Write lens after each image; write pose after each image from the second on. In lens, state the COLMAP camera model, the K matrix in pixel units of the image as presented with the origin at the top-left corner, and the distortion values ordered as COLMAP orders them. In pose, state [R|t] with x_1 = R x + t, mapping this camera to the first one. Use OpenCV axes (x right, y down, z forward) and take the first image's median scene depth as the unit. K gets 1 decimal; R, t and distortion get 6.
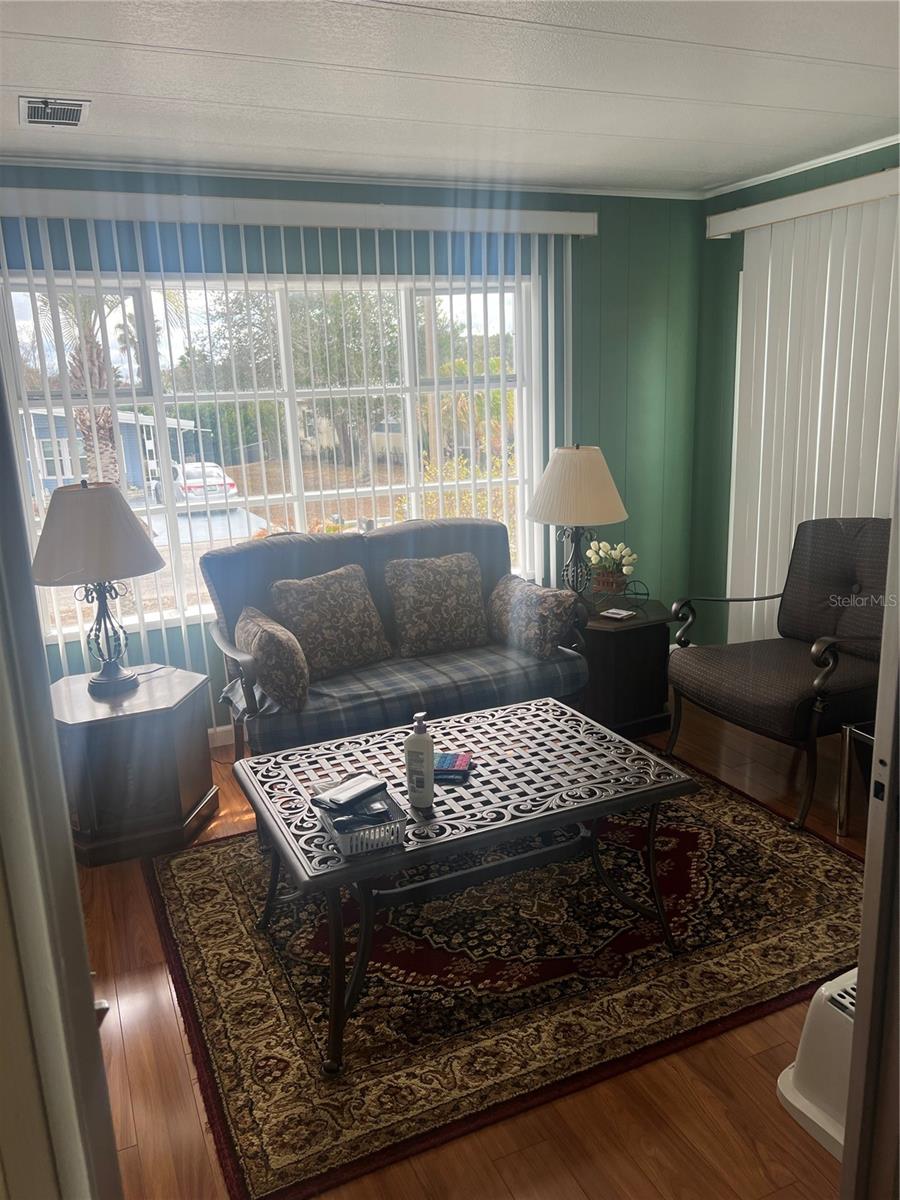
lens RADIAL K [[905.4, 0, 453.6], [0, 905.4, 612.7], [0, 0, 1]] dist [0.056442, -0.064126]
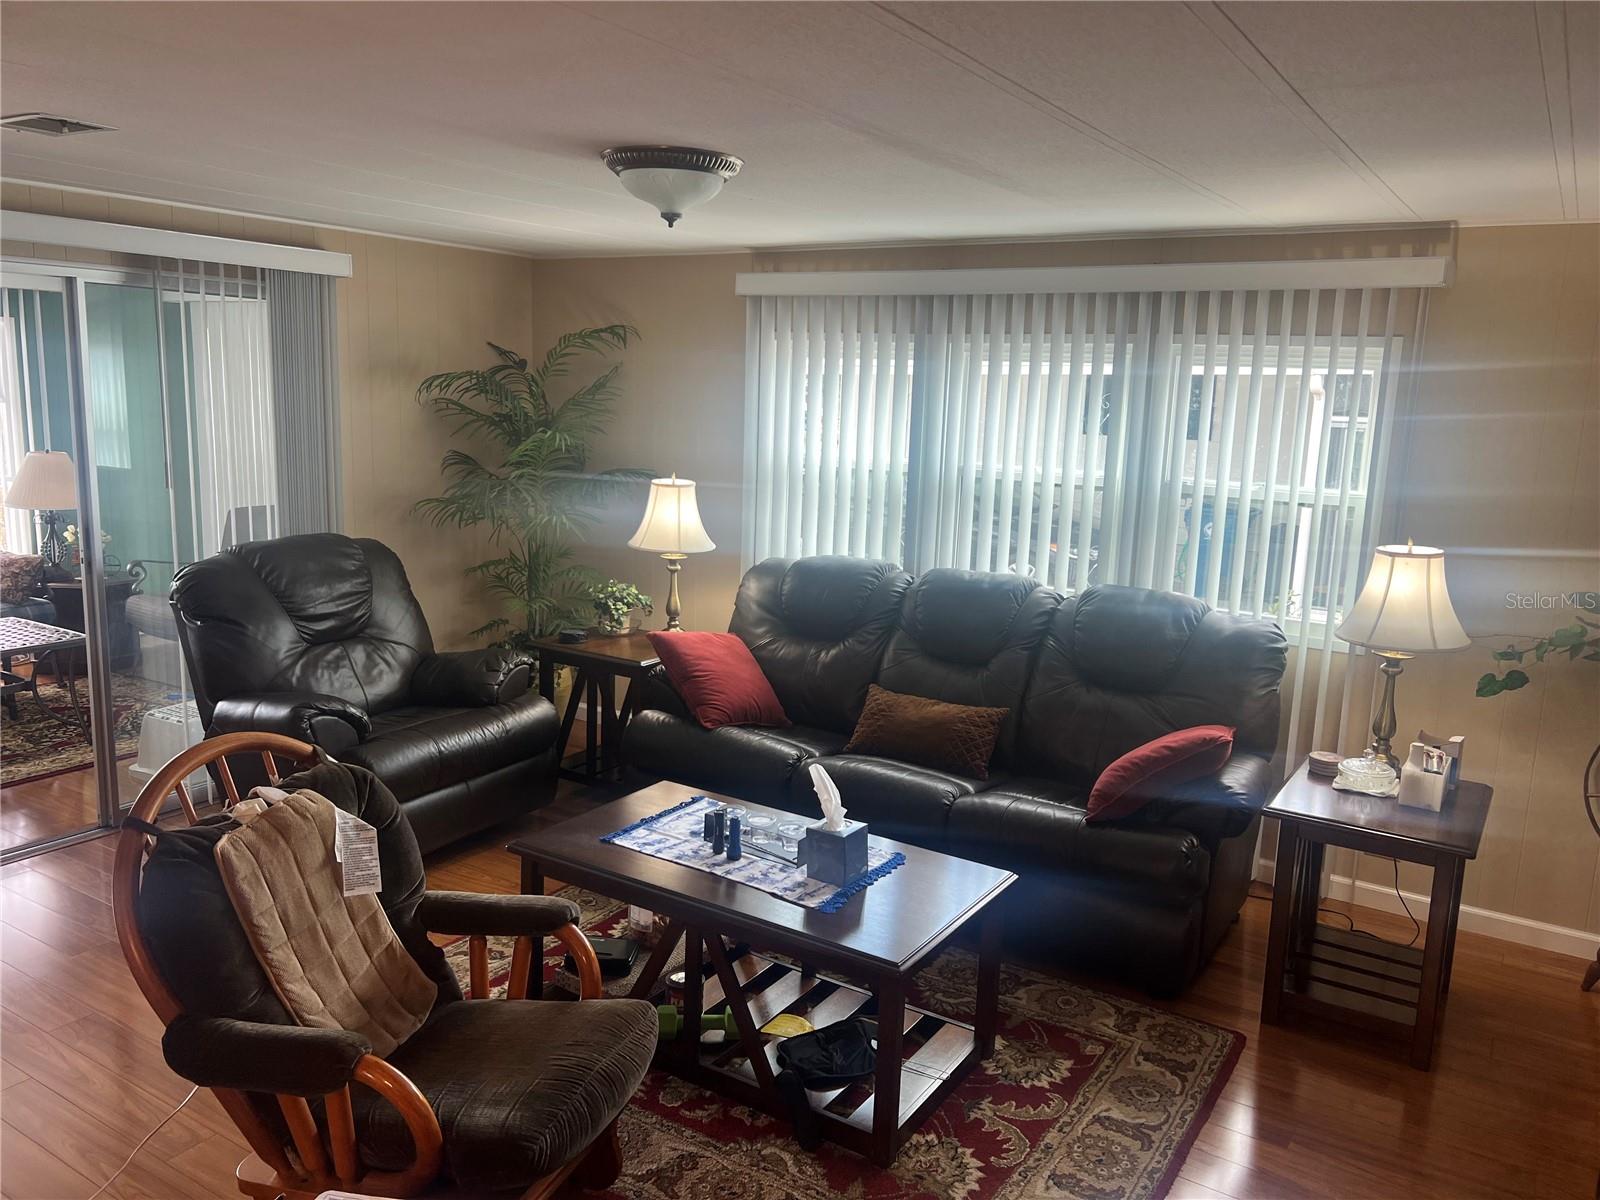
lens RADIAL K [[1207.3, 0, 795.0], [0, 1207.3, 589.5], [0, 0, 1]] dist [0.056442, -0.064126]
pose [[0.832416, -0.029631, 0.553358, 0.057549], [0.074848, 0.995431, -0.059291, 0.222286], [-0.549073, 0.090773, 0.830831, -1.151925]]
